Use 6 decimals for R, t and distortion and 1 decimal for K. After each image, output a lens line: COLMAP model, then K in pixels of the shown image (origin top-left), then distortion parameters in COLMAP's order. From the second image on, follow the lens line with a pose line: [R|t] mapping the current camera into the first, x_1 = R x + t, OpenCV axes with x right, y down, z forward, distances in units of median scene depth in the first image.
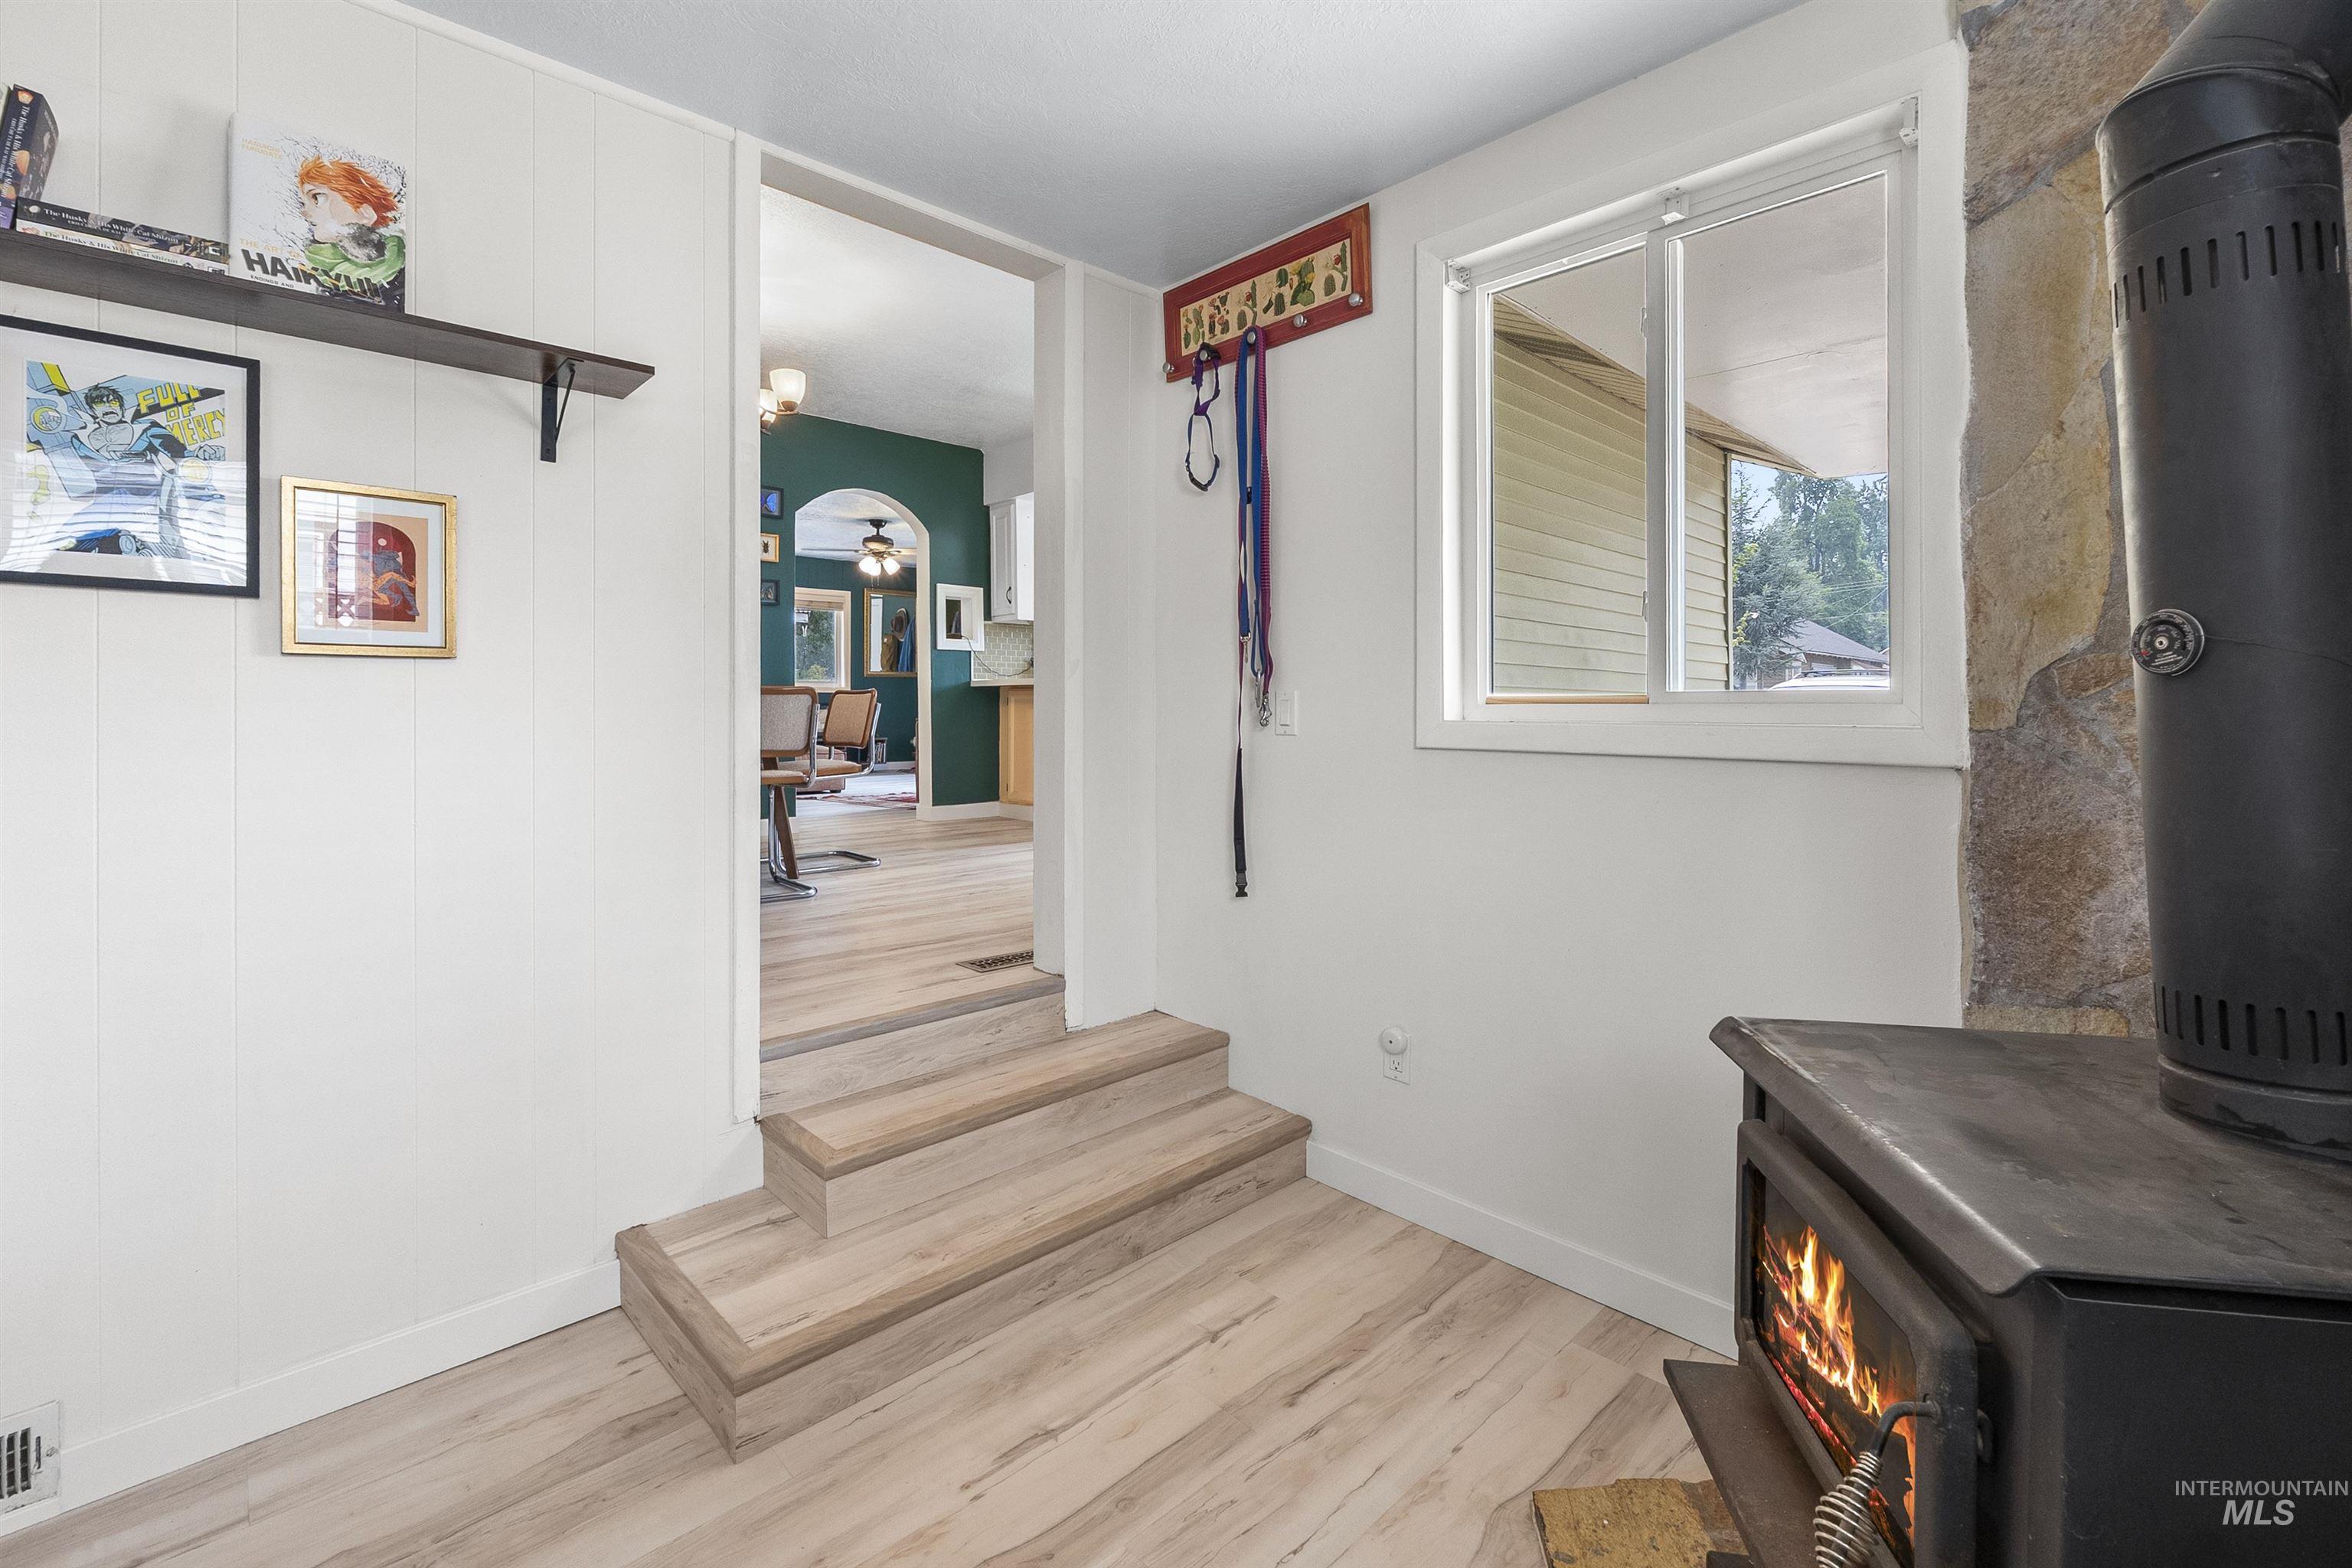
lens RADIAL K [[1017.0, 0, 1171.5], [0, 1017.0, 706.2], [0, 0, 1]] dist [-0.007424, -0.000411]
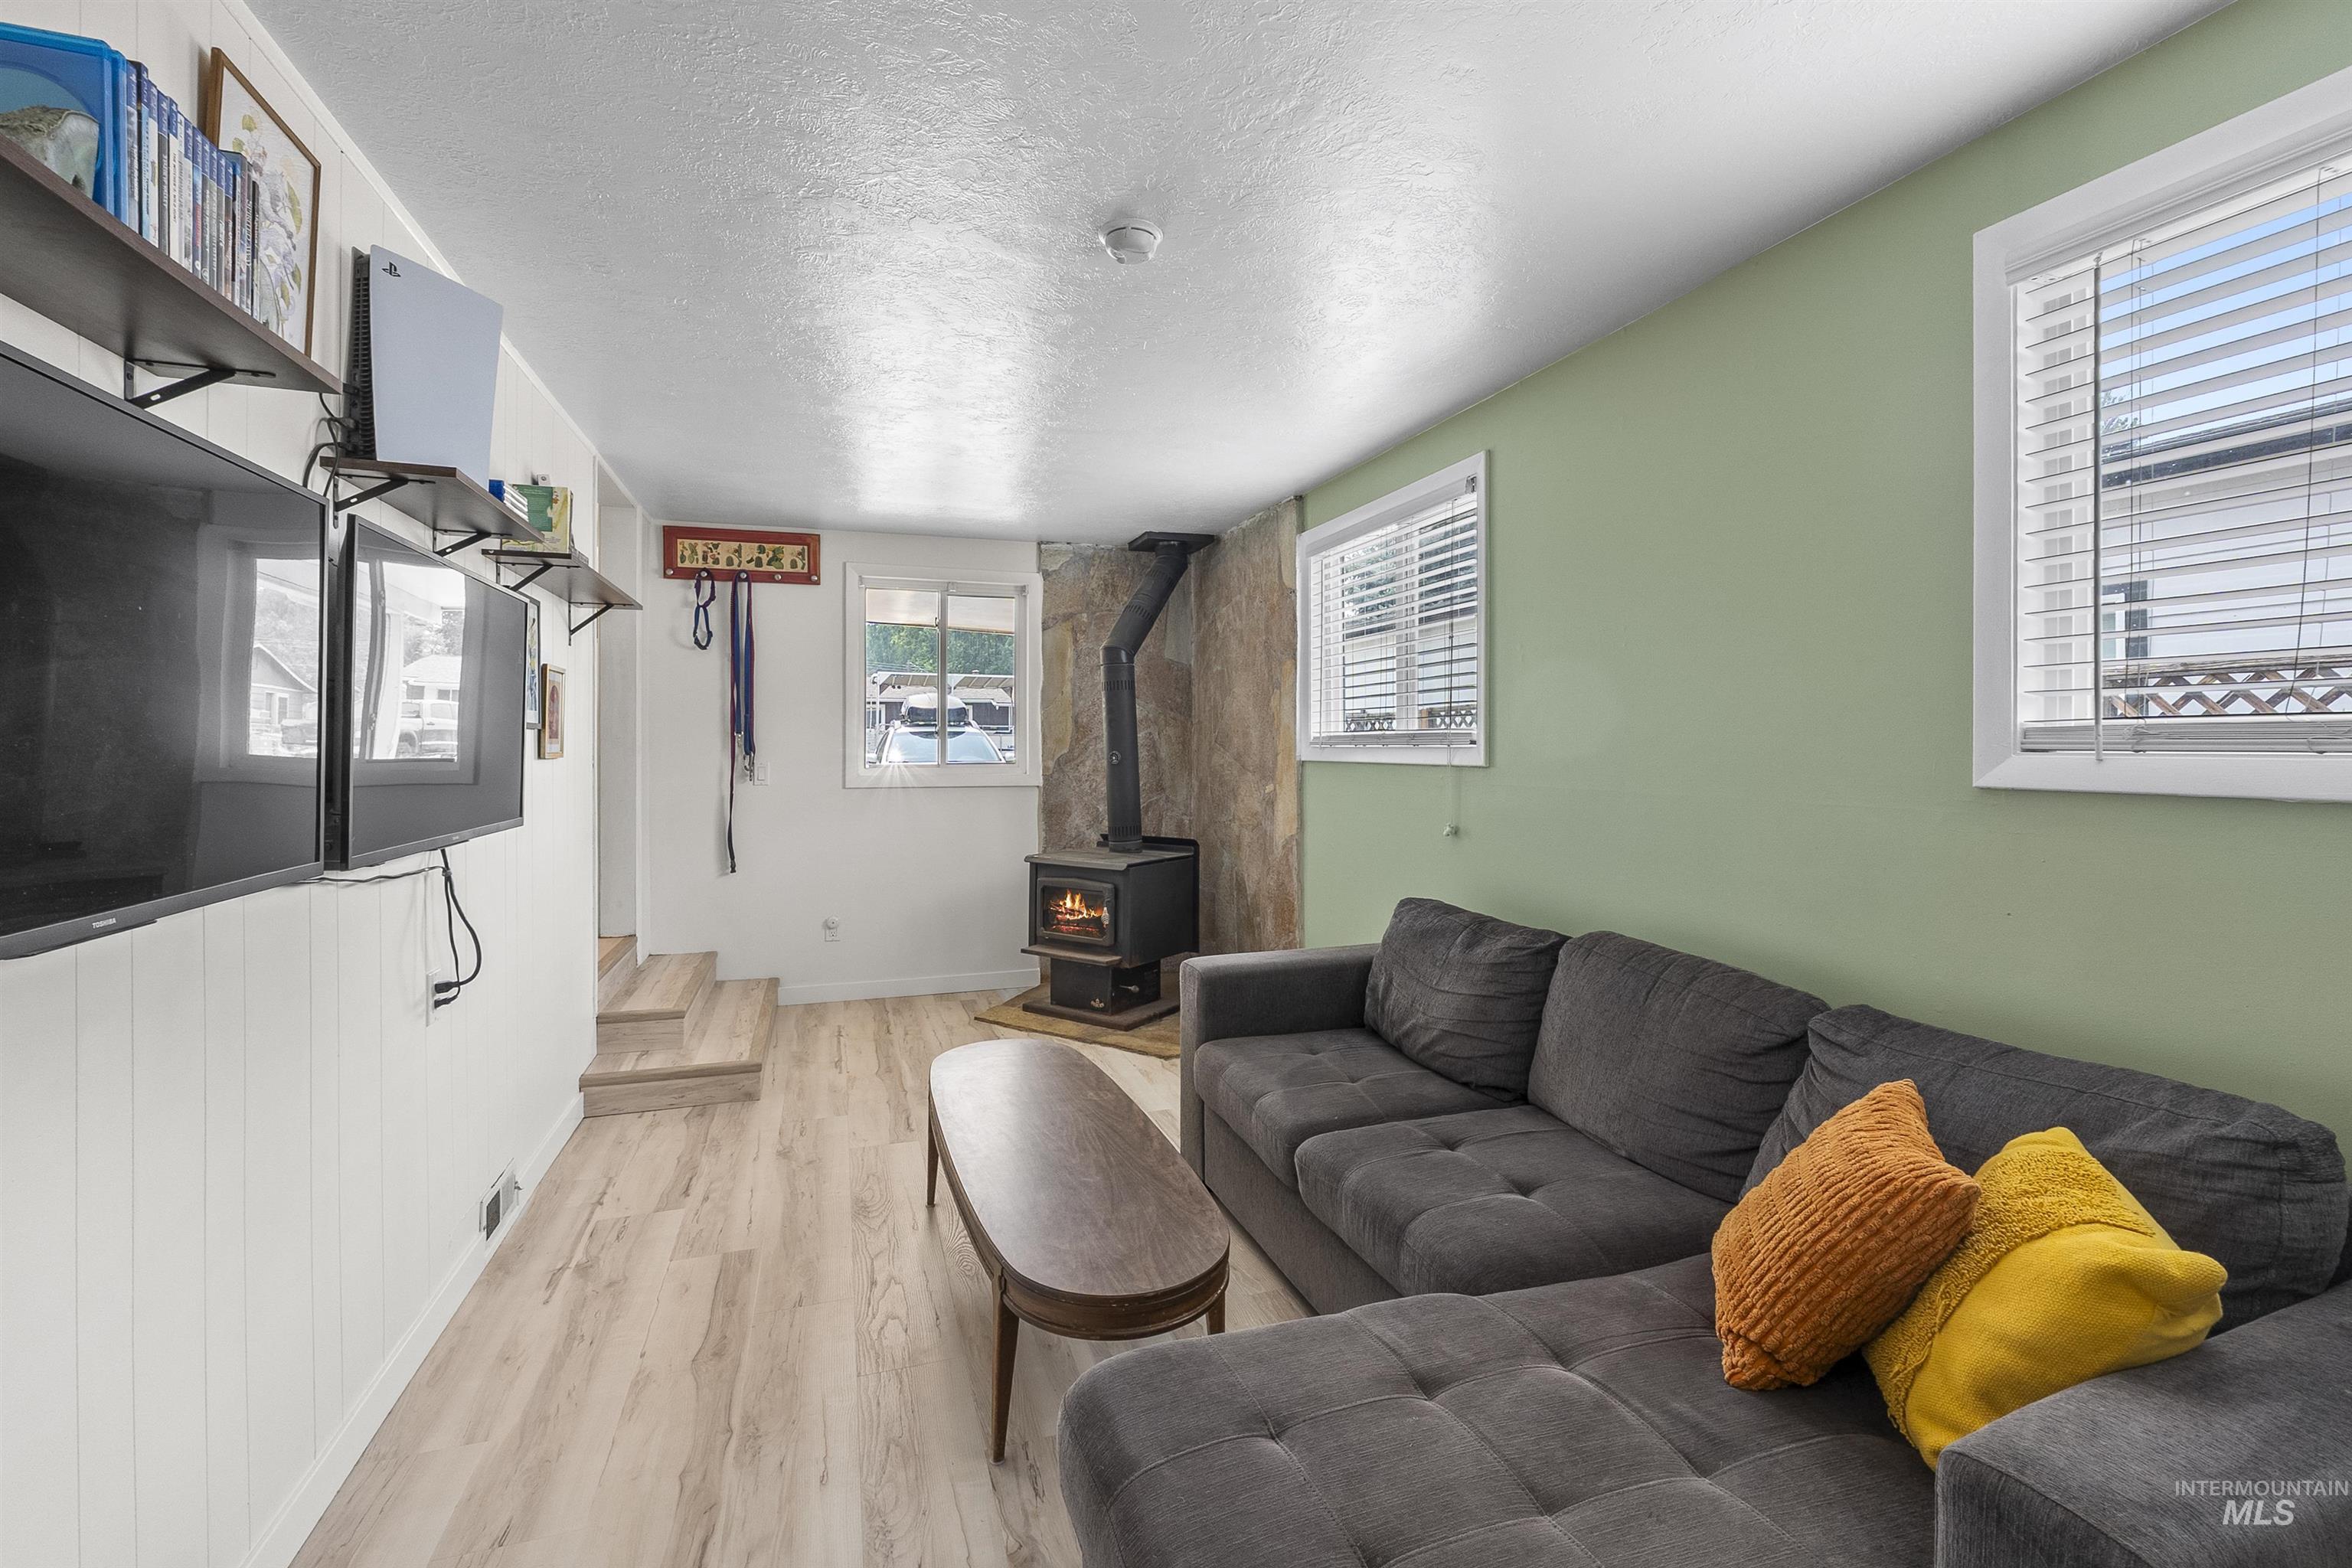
lens RADIAL K [[1002.6, 0, 1179.7], [0, 1002.6, 745.4], [0, 0, 1]] dist [-0.007221, 0.000033]
pose [[0.417182, -0.001668, 0.908822, -1.941414], [-0.000250, 0.999998, 0.001950, -0.076719], [-0.908823, -0.001040, 0.417180, -0.785280]]
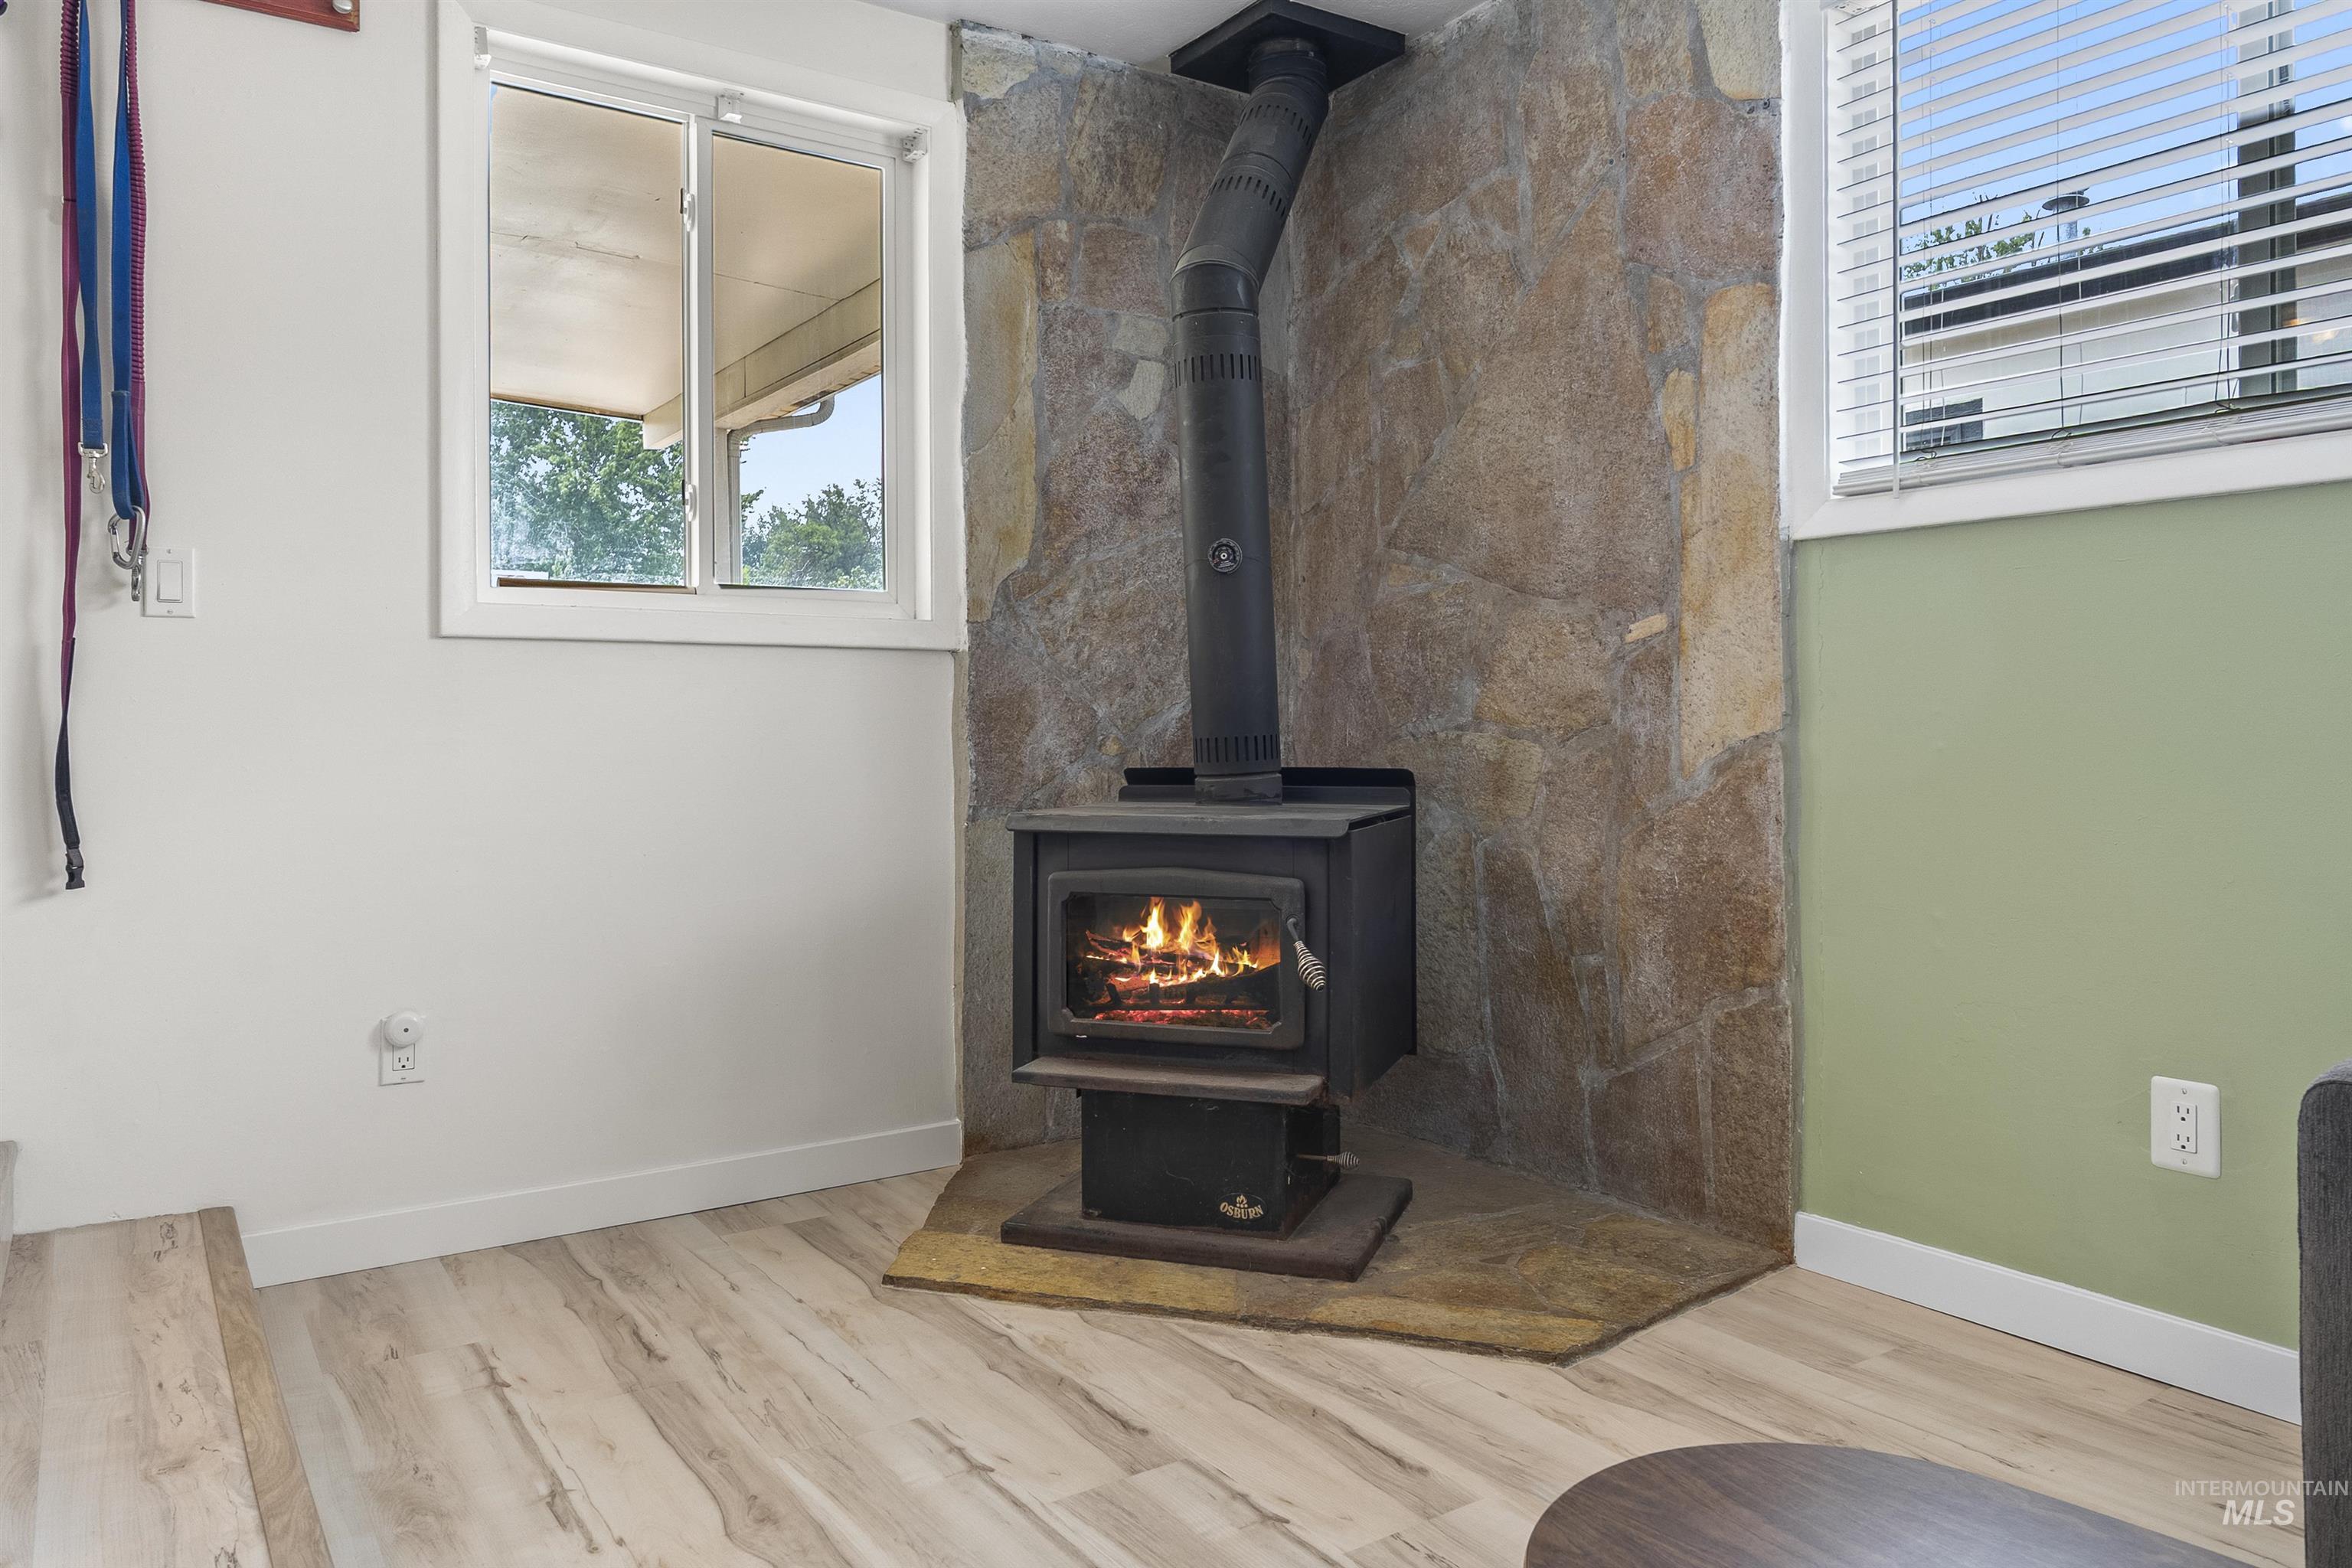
lens RADIAL K [[1575.4, 0, 1180.0], [0, 1575.4, 725.5], [0, 0, 1]] dist [0.003500, -0.002441]
pose [[0.163307, -0.002483, 0.986572, -1.125577], [0.003233, 0.999993, 0.001982, 0.143598], [-0.986570, 0.002866, 0.163314, 0.336650]]
